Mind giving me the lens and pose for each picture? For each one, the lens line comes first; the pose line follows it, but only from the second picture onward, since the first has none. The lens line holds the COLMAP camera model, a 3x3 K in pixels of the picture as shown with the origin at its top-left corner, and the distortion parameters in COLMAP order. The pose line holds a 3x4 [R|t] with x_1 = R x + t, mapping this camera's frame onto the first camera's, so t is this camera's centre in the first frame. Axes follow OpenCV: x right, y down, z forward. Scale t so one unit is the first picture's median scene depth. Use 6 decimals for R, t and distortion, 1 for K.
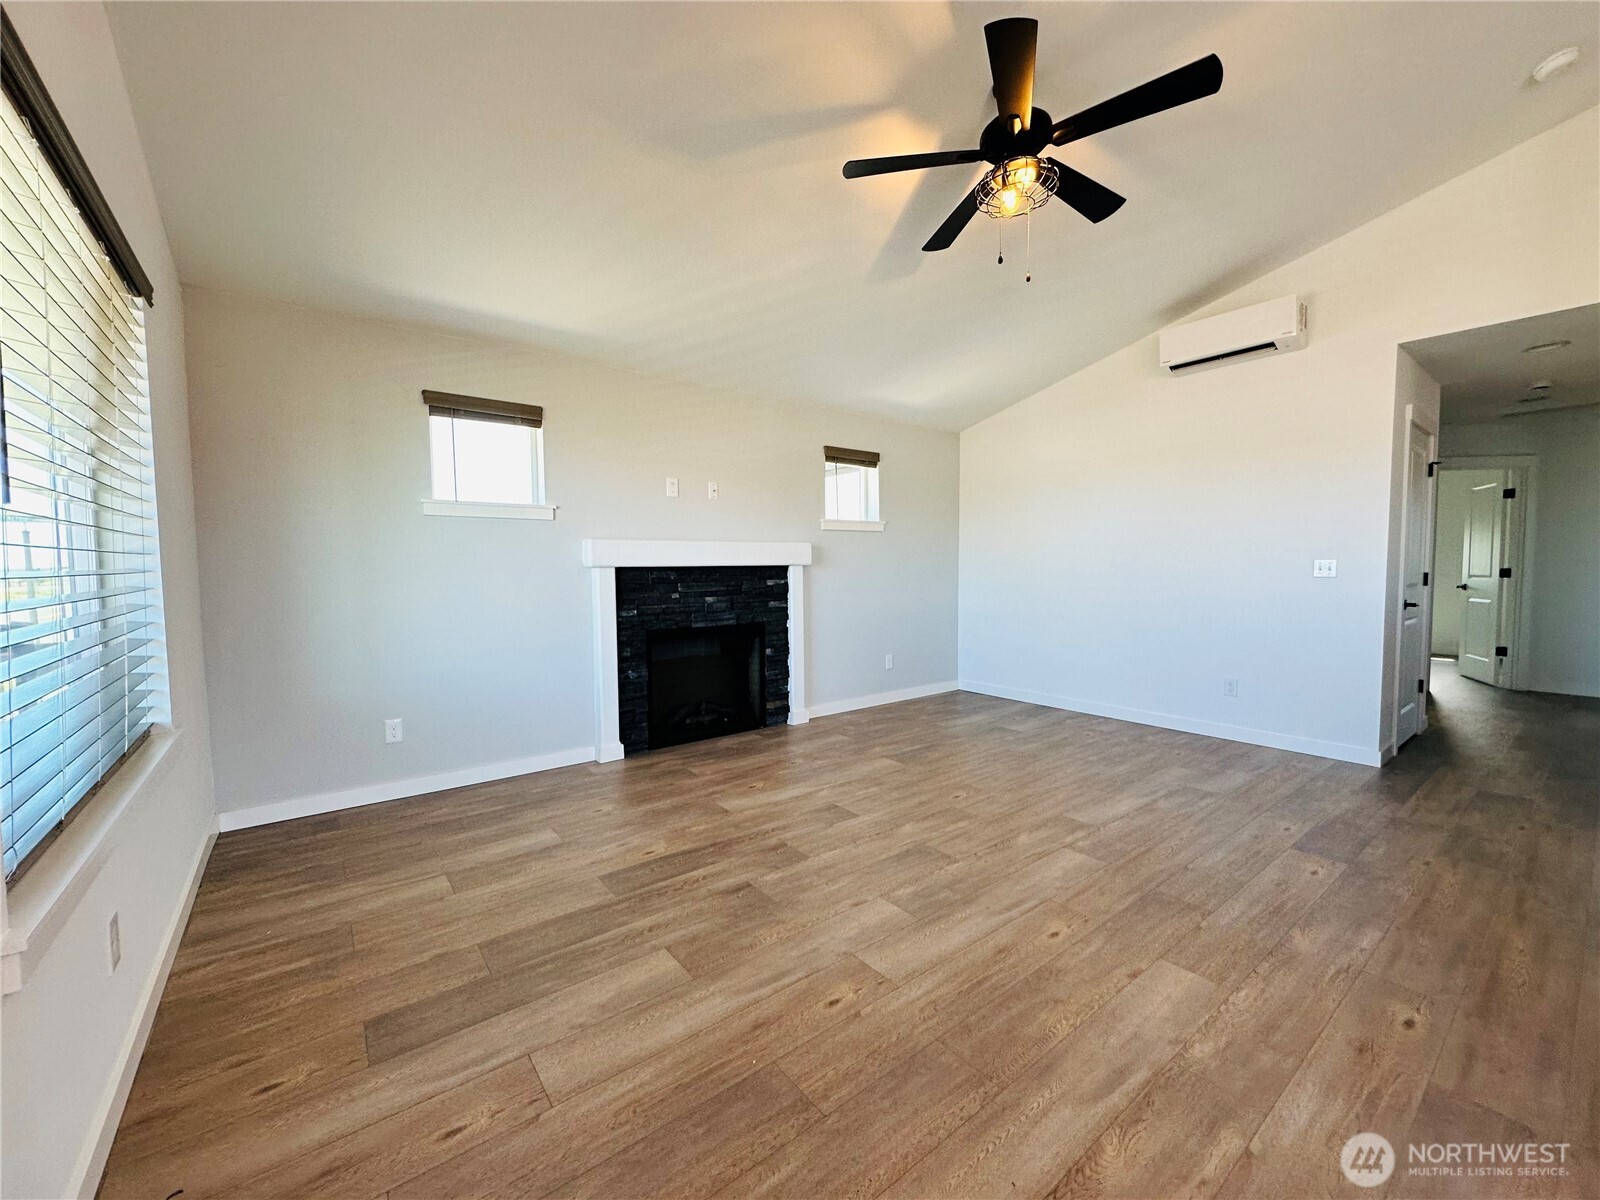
lens RADIAL K [[637.5, 0, 799.0], [0, 637.5, 601.3], [0, 0, 1]] dist [-0.001333, 0.000023]
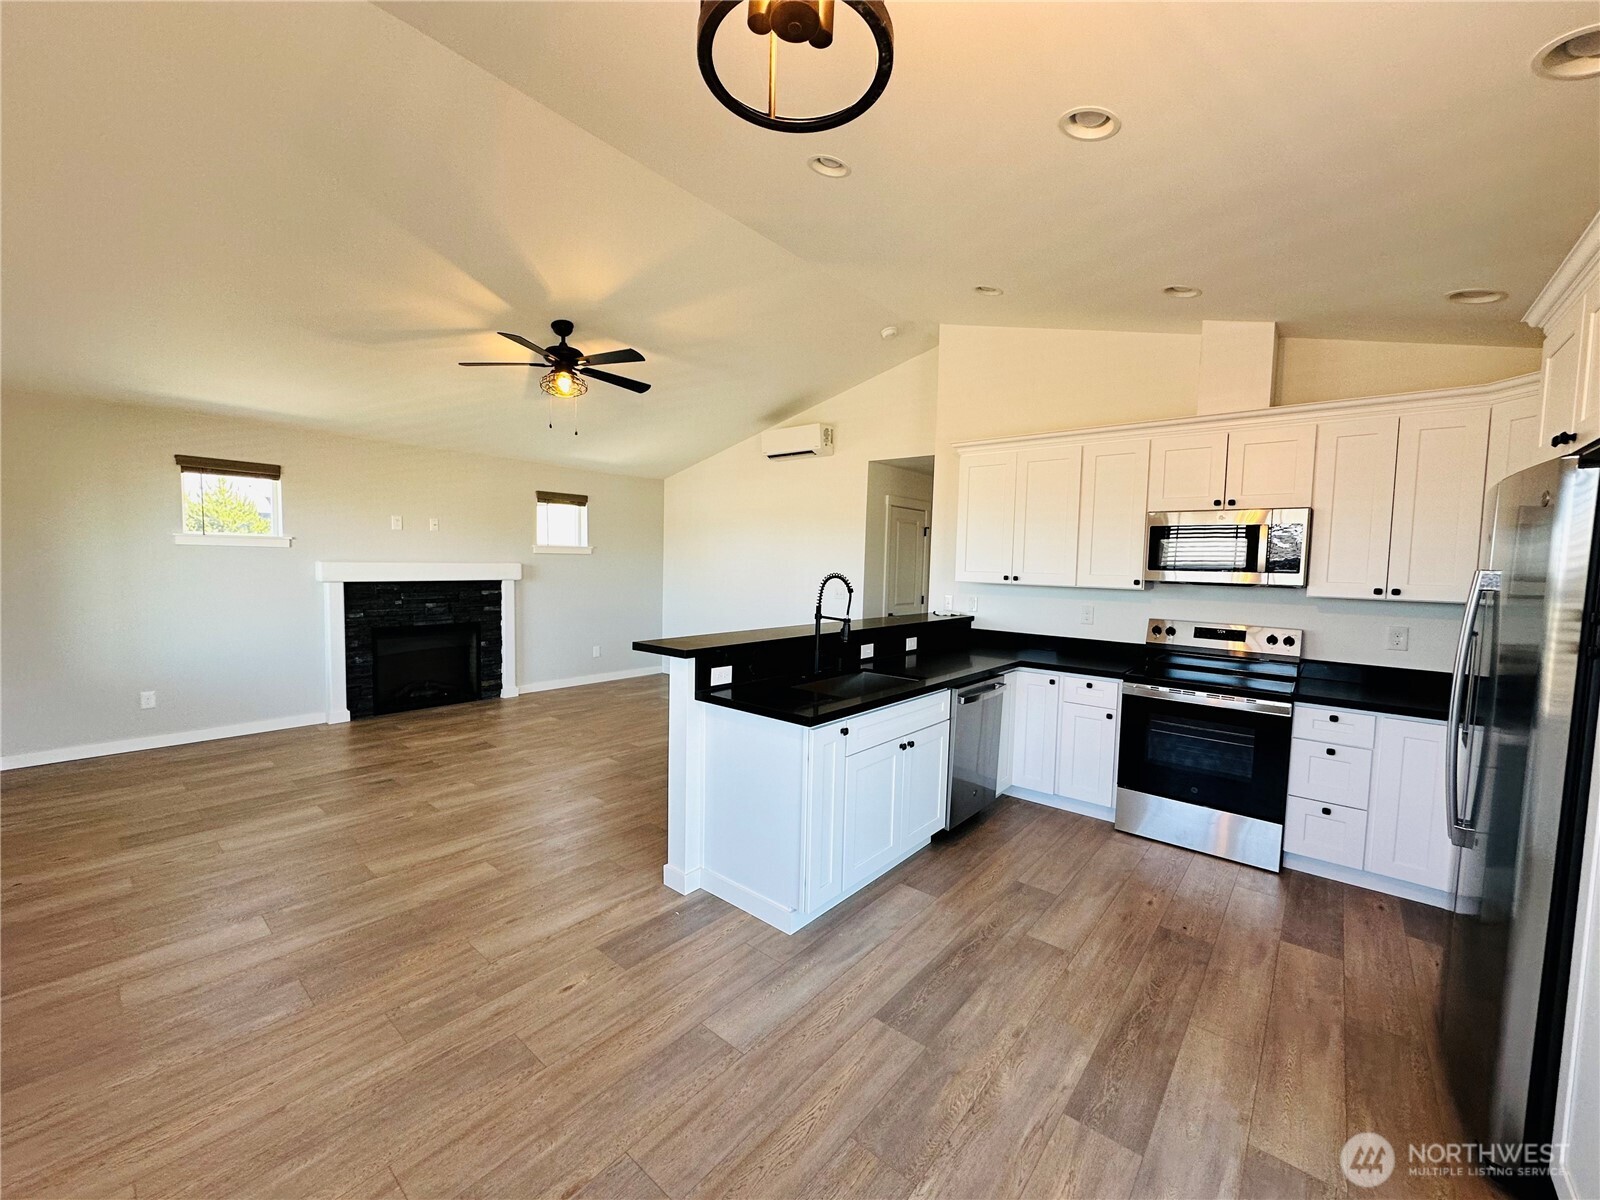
lens RADIAL K [[637.5, 0, 799.0], [0, 637.5, 601.3], [0, 0, 1]] dist [-0.001333, 0.000023]
pose [[0.977022, 0.017838, 0.212391, 0.394458], [-0.020308, 0.999749, 0.009452, -0.046371], [-0.212169, -0.013548, 0.977139, -0.571069]]
